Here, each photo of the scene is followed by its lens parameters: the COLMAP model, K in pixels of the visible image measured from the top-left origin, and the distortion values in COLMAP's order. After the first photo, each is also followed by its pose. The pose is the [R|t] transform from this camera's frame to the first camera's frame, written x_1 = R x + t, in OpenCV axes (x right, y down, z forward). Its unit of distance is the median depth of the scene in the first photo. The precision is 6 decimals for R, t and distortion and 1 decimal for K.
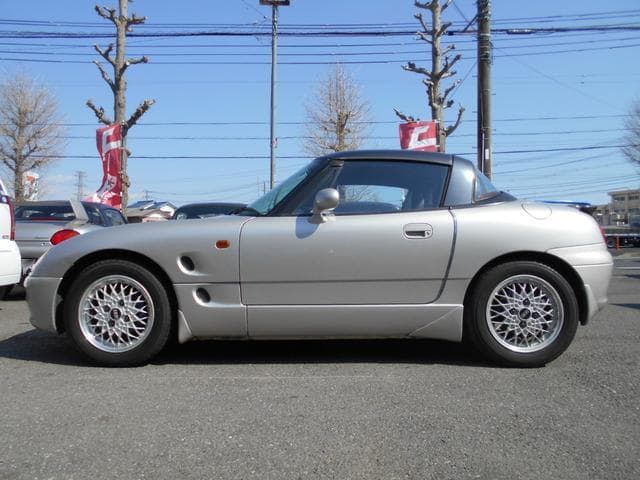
lens RADIAL K [[522.5, 0, 320.0], [0, 522.5, 240.0], [0, 0, 1]] dist [0.040379, -0.001031]
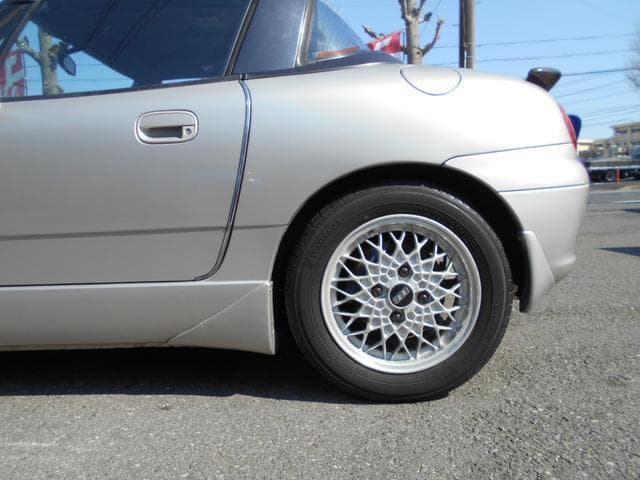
lens RADIAL K [[522.5, 0, 320.0], [0, 522.5, 240.0], [0, 0, 1]] dist [0.040379, -0.001031]
pose [[0.999573, -0.029194, -0.001415, 0.314839], [0.029180, 0.993943, 0.105949, 0.036600], [-0.001687, -0.105945, 0.994371, 0.524167]]
